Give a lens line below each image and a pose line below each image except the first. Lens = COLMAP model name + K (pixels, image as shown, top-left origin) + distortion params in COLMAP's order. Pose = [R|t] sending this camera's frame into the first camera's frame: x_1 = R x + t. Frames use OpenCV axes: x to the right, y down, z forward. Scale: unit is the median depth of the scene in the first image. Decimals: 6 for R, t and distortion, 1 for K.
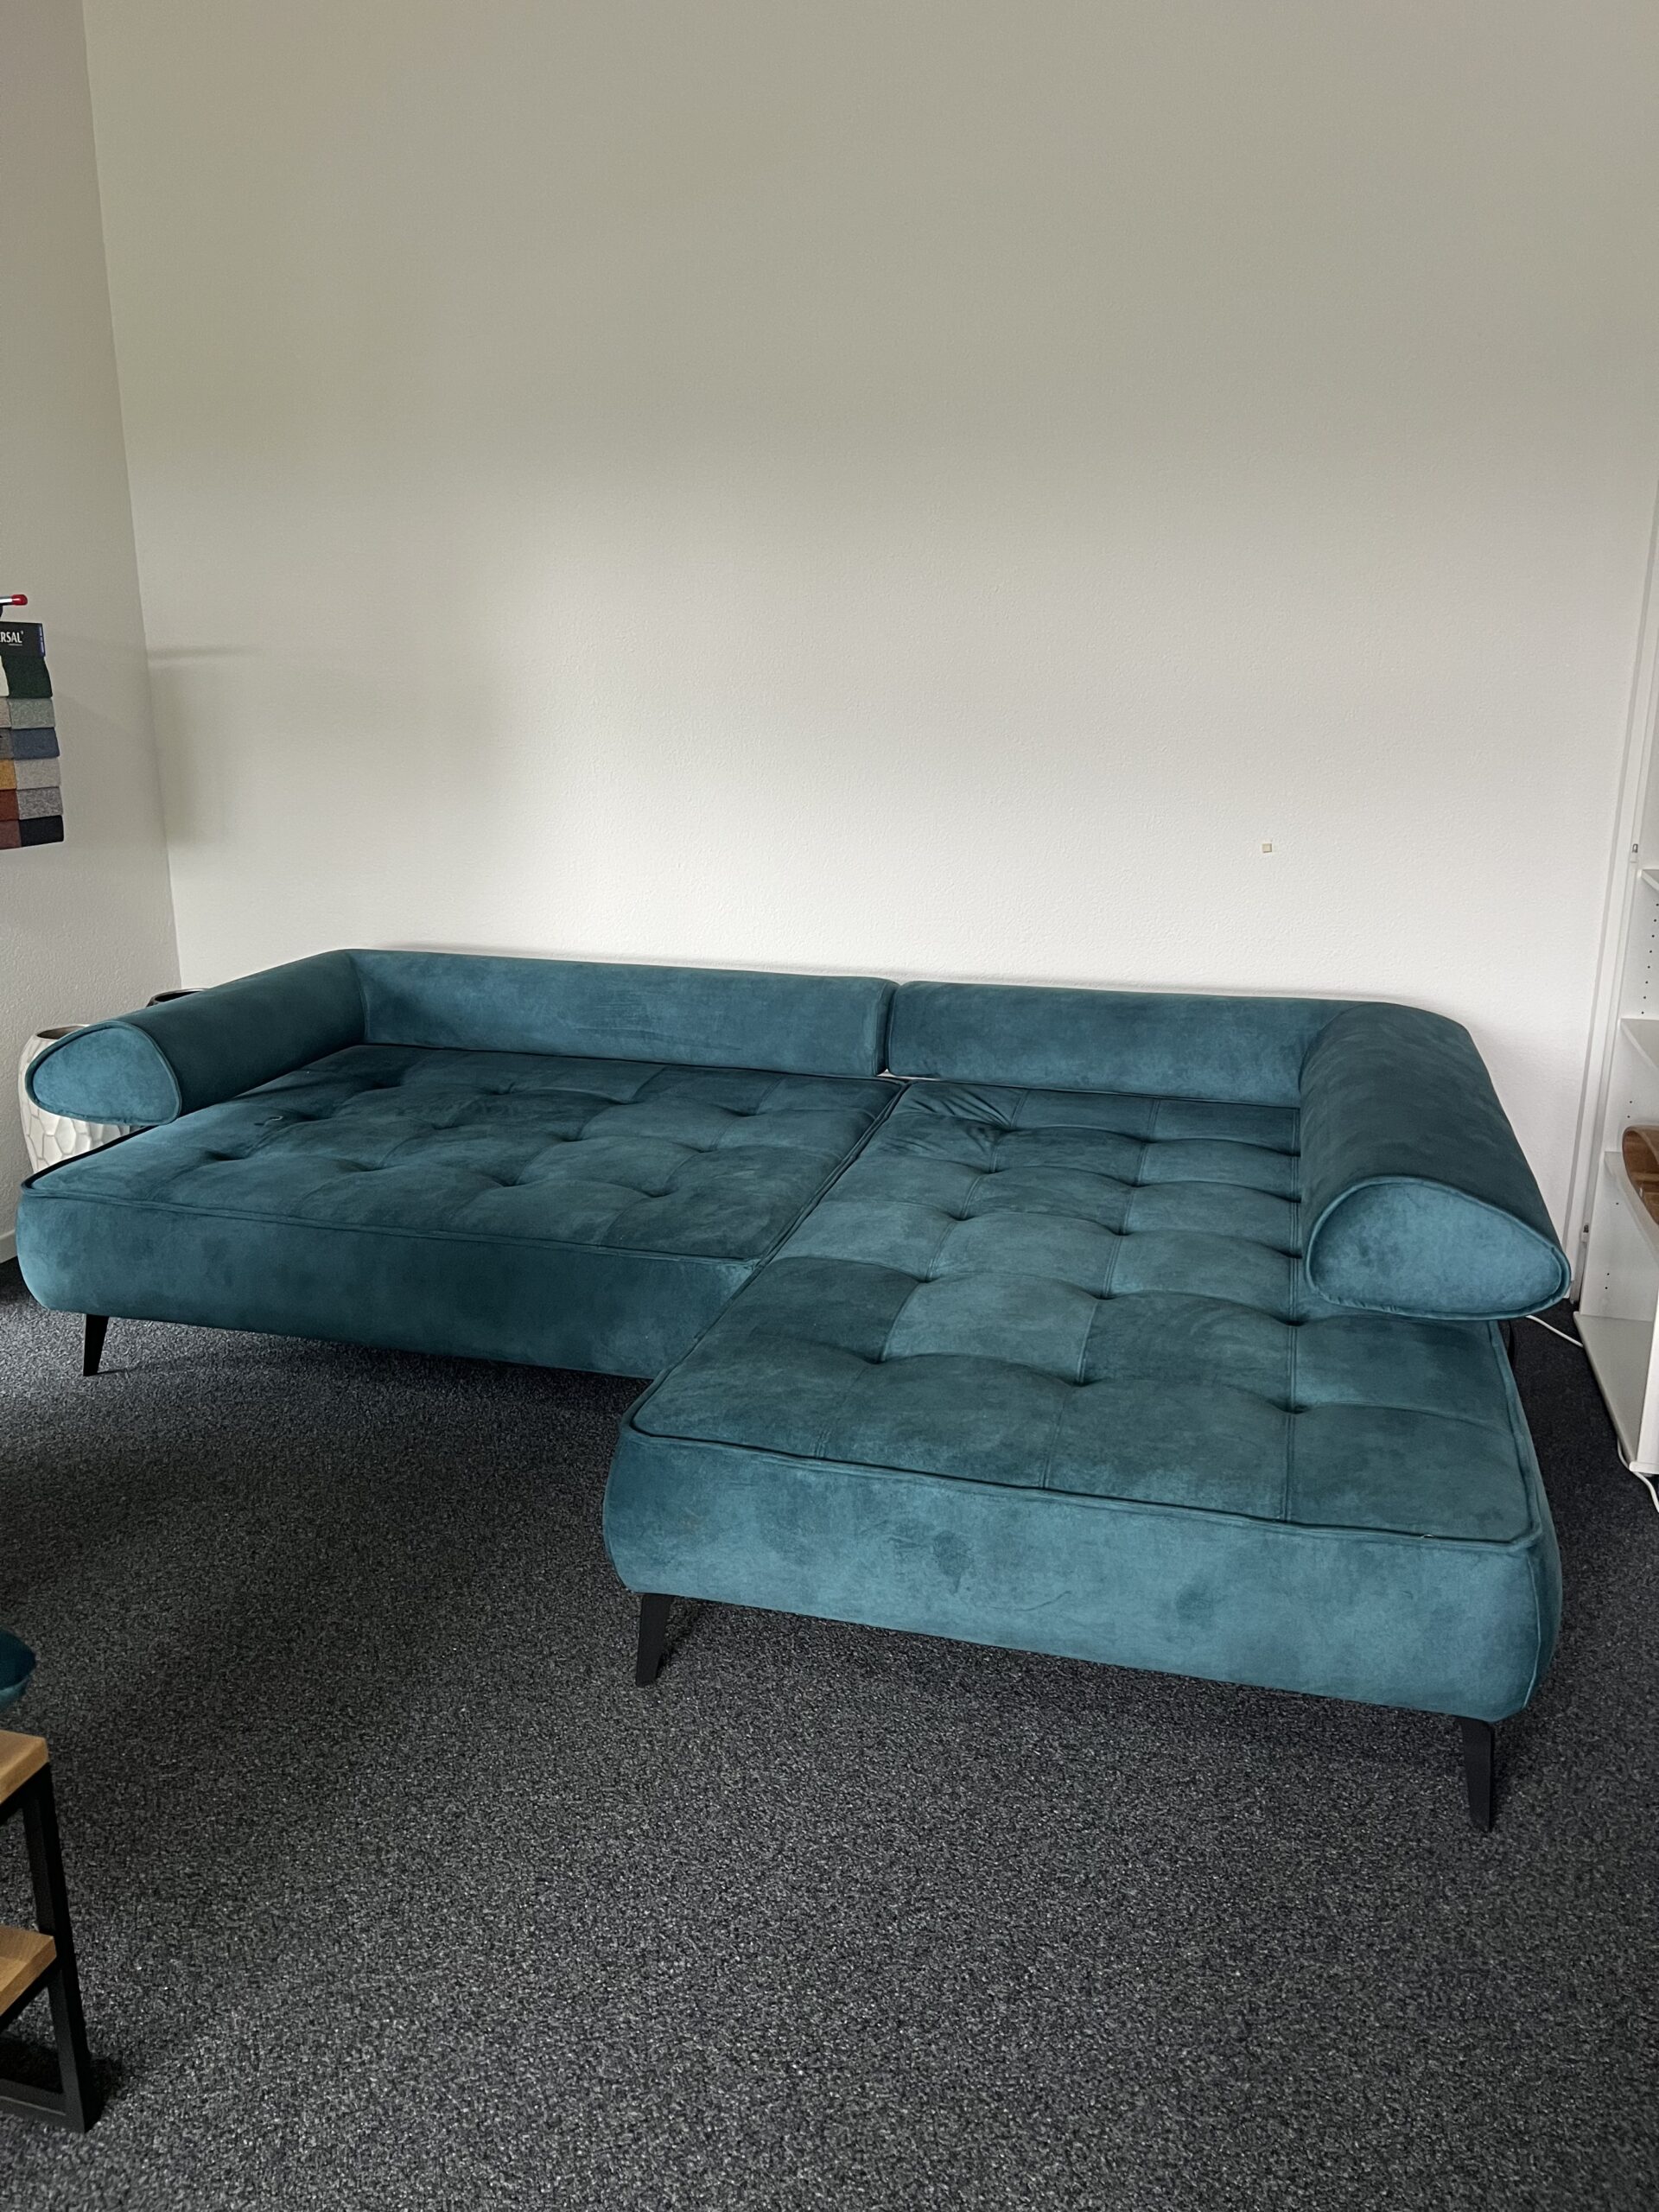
lens RADIAL K [[1618.3, 0, 849.1], [0, 1618.3, 1087.3], [0, 0, 1]] dist [0.041845, -0.042003]
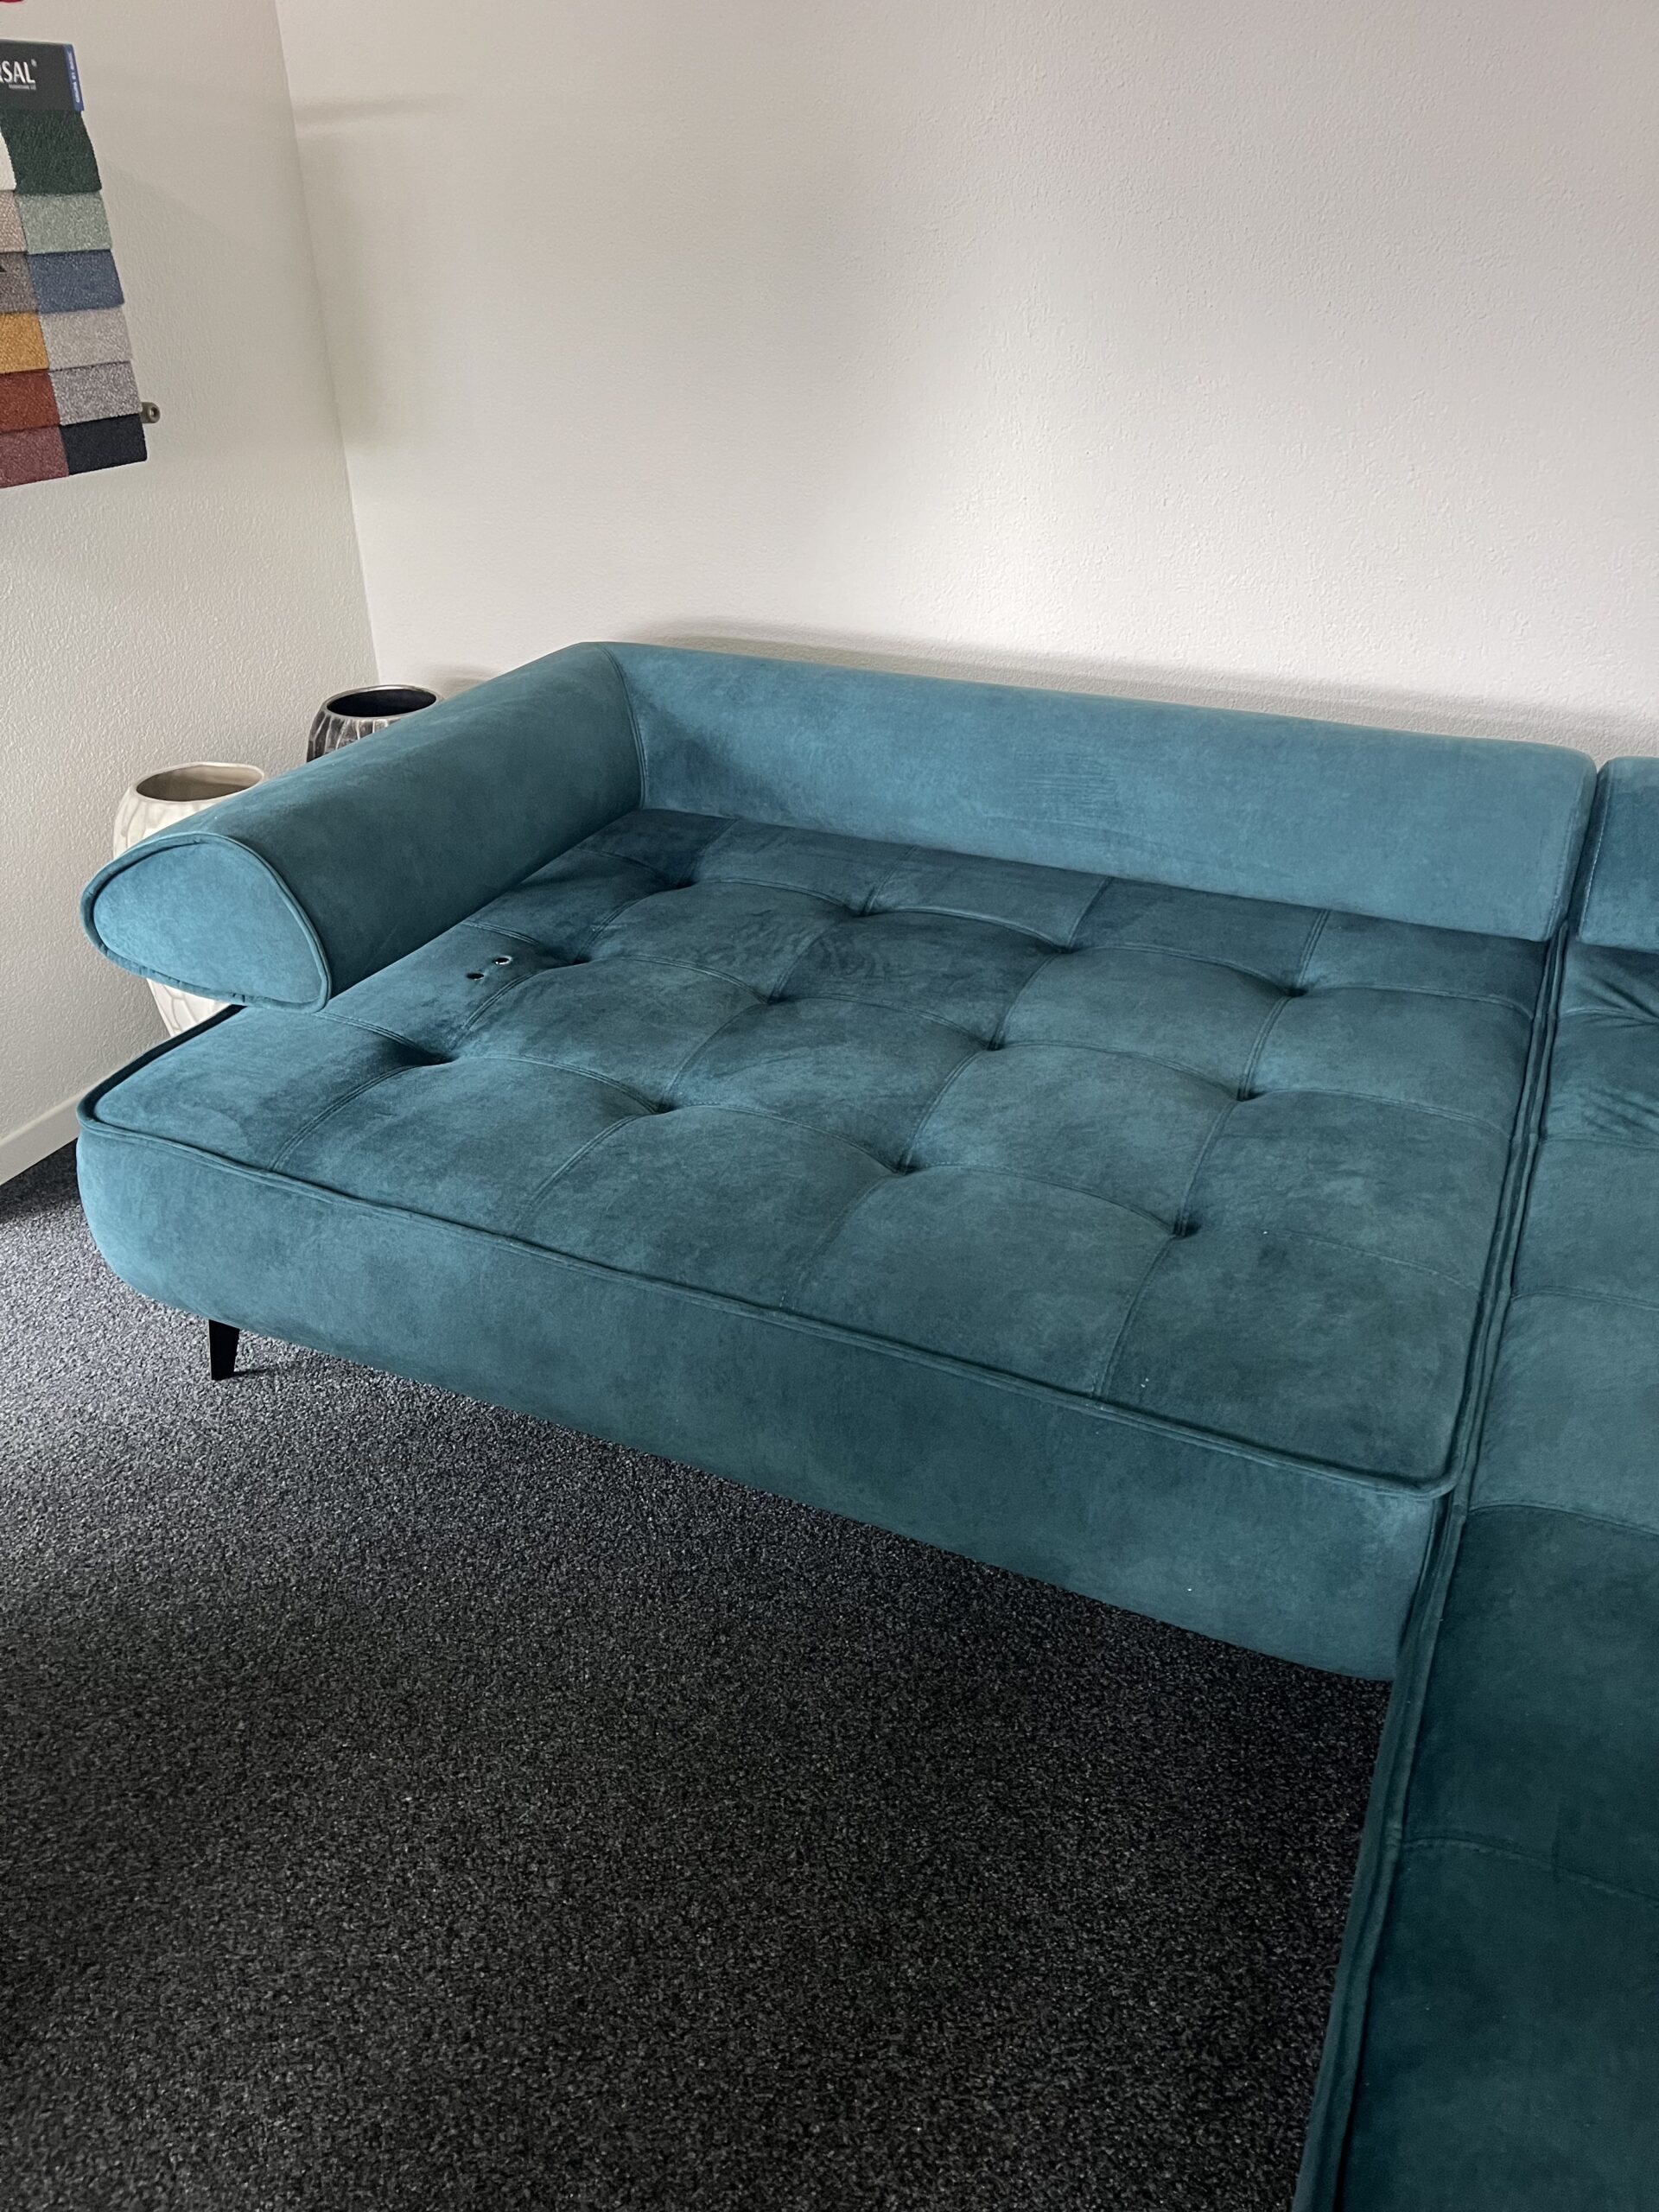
lens RADIAL K [[1618.3, 0, 865.0], [0, 1618.3, 1067.5], [0, 0, 1]] dist [0.041845, -0.042003]
pose [[0.987811, 0.069288, -0.139389, -0.152872], [-0.031916, 0.966597, 0.254304, -0.116721], [0.152354, -0.246756, 0.957027, 0.503731]]
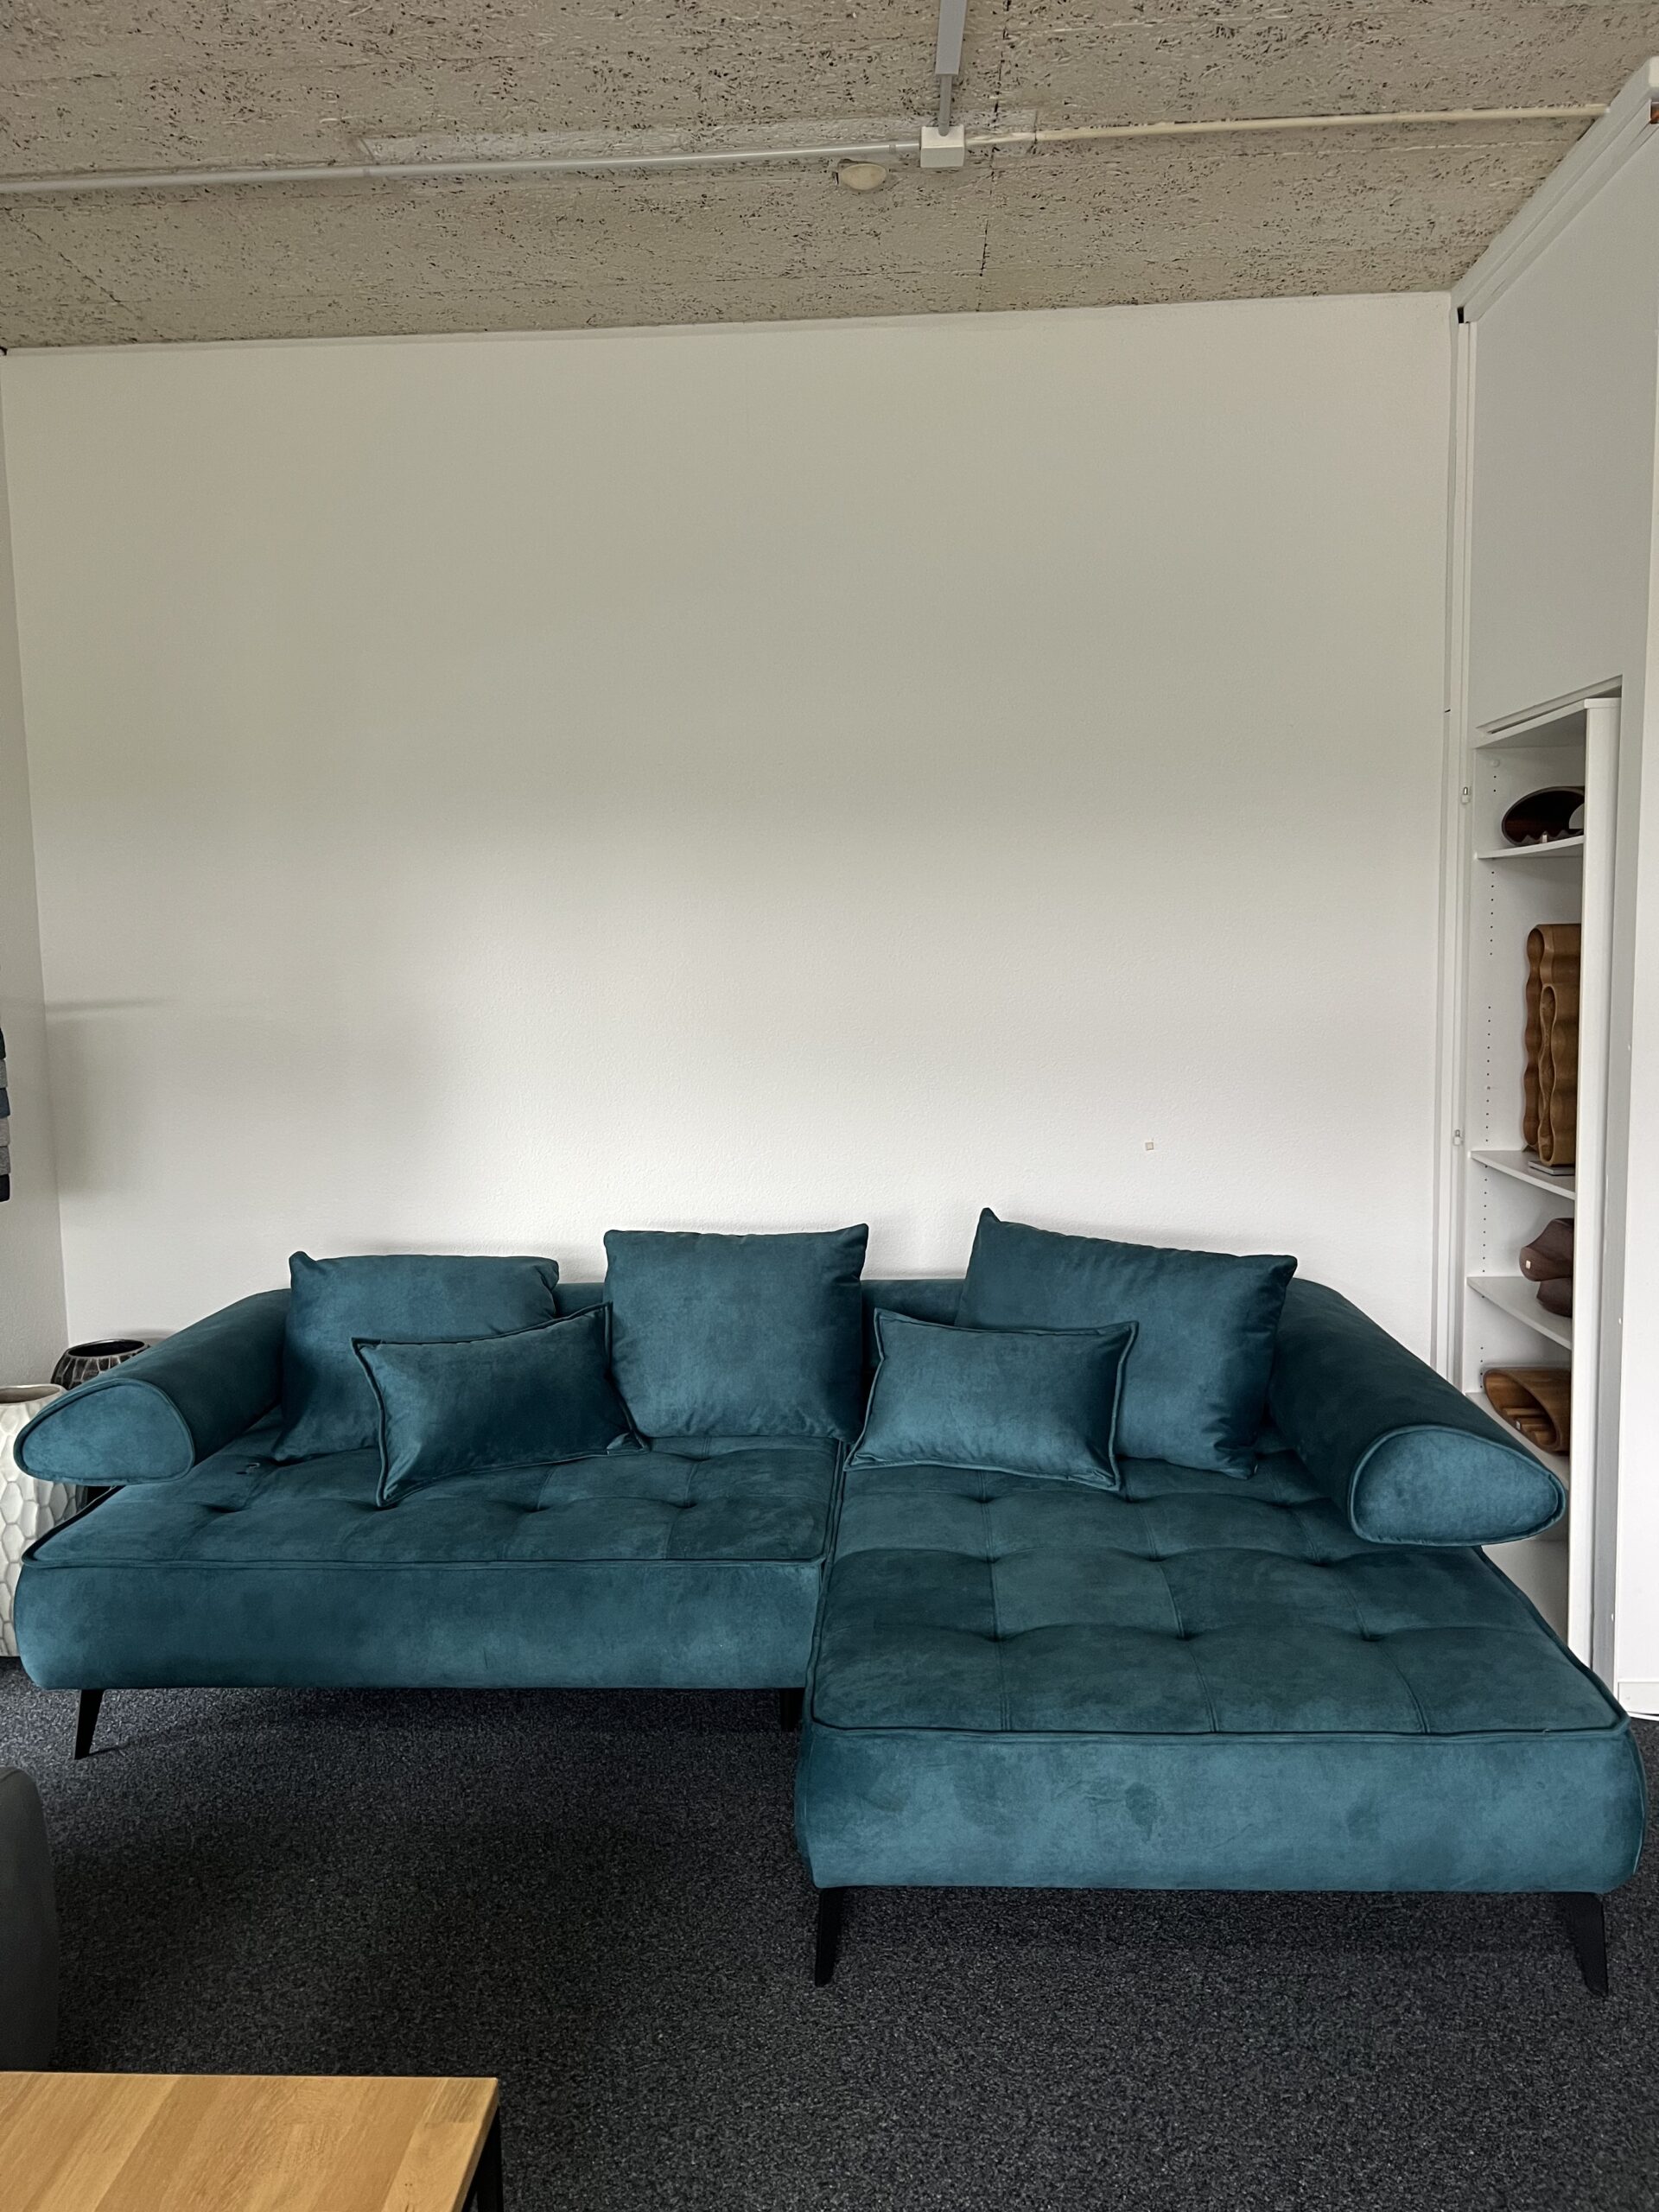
lens RADIAL K [[1618.3, 0, 822.8], [0, 1618.3, 1121.3], [0, 0, 1]] dist [0.041845, -0.042003]
pose [[0.977461, -0.044368, 0.206400, -0.242445], [0.076426, 0.985721, -0.150046, -0.014315], [-0.196796, 0.162439, 0.966895, -0.071465]]
